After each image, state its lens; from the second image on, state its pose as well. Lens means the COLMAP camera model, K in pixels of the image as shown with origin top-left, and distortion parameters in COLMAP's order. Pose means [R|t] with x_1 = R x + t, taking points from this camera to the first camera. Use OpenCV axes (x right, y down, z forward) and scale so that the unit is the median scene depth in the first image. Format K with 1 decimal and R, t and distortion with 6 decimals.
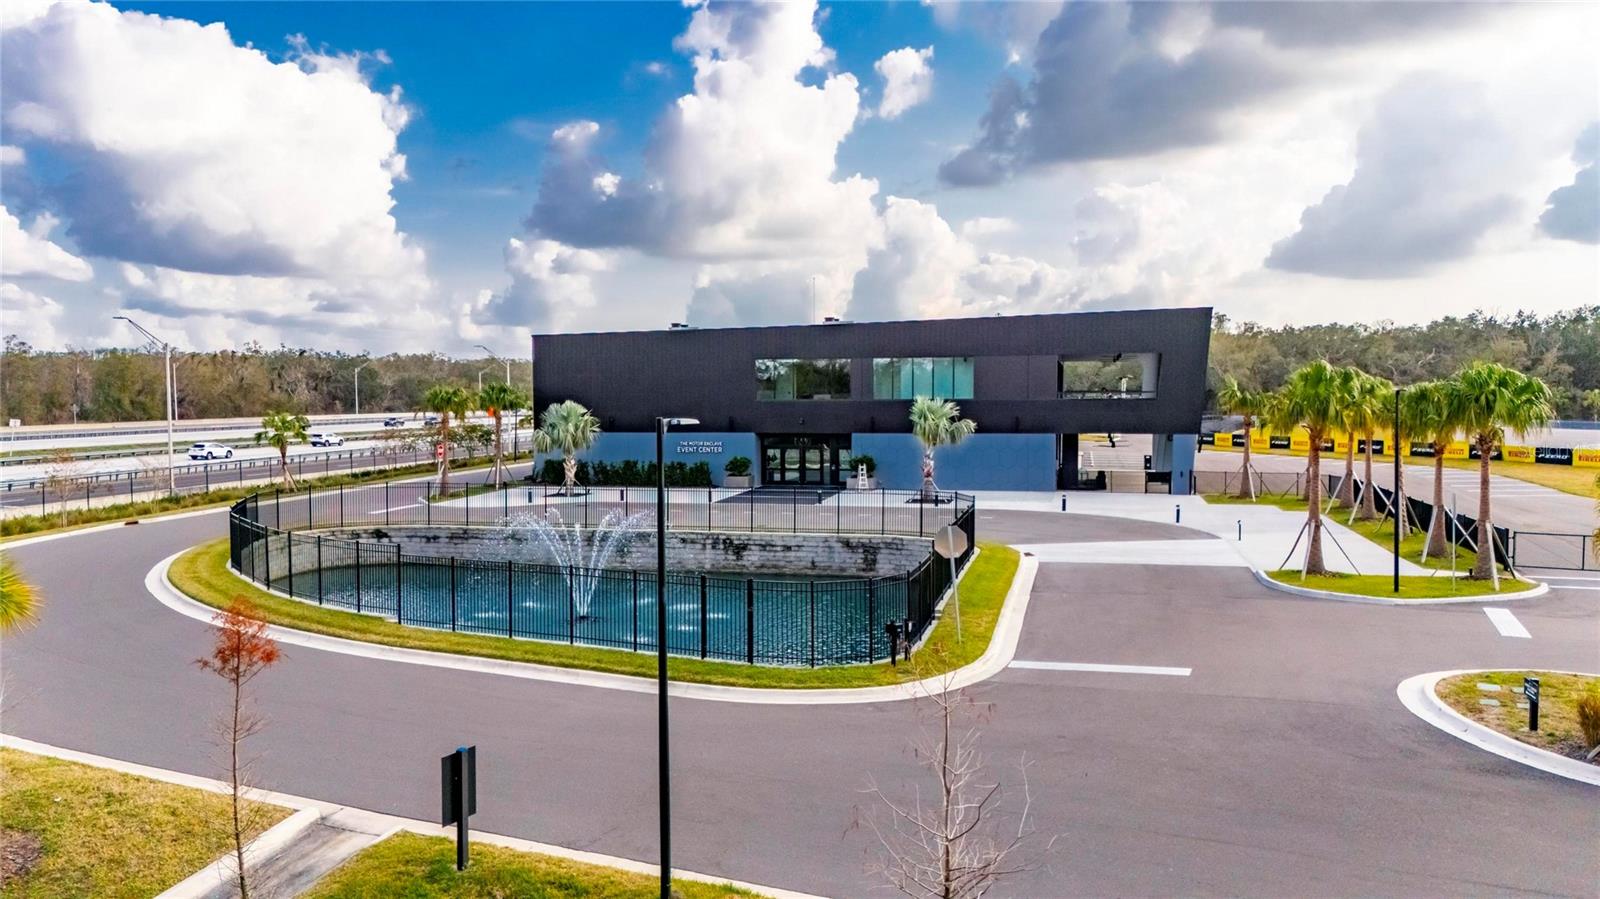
lens RADIAL K [[1193.3, 0, 805.2], [0, 1193.3, 447.3], [0, 0, 1]] dist [0.065599, -0.002583]
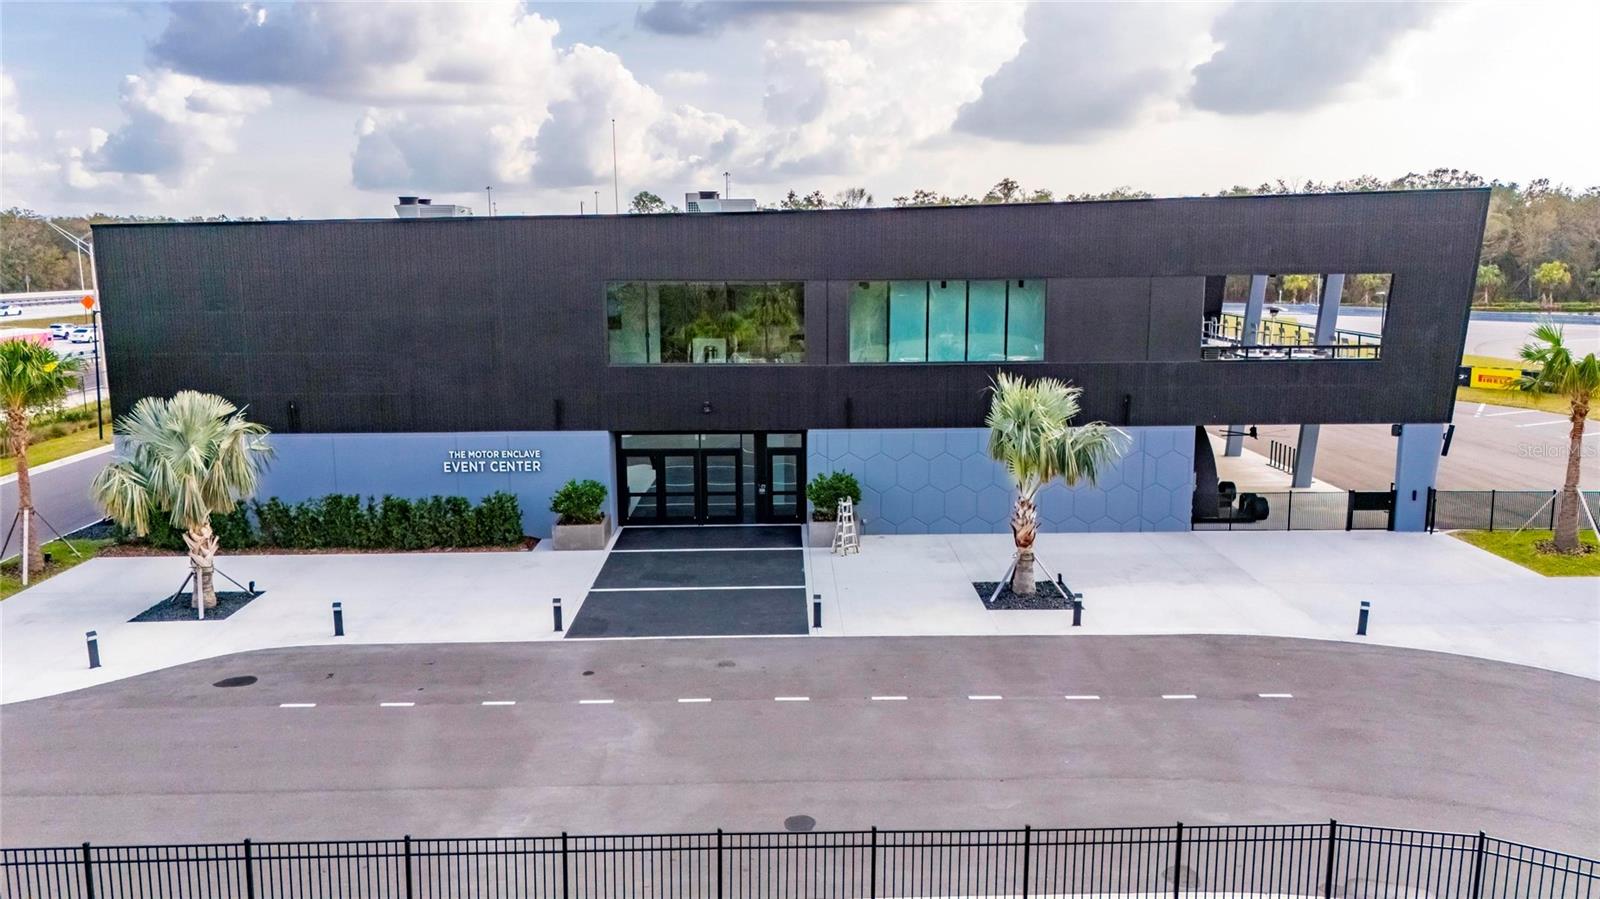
lens RADIAL K [[1186.3, 0, 810.8], [0, 1186.3, 450.8], [0, 0, 1]] dist [0.080283, -0.080551]
pose [[0.966583, -0.042023, 0.252886, -0.092276], [0.011458, 0.992569, 0.121143, -0.066882], [-0.256097, -0.114198, 0.959882, 0.529791]]
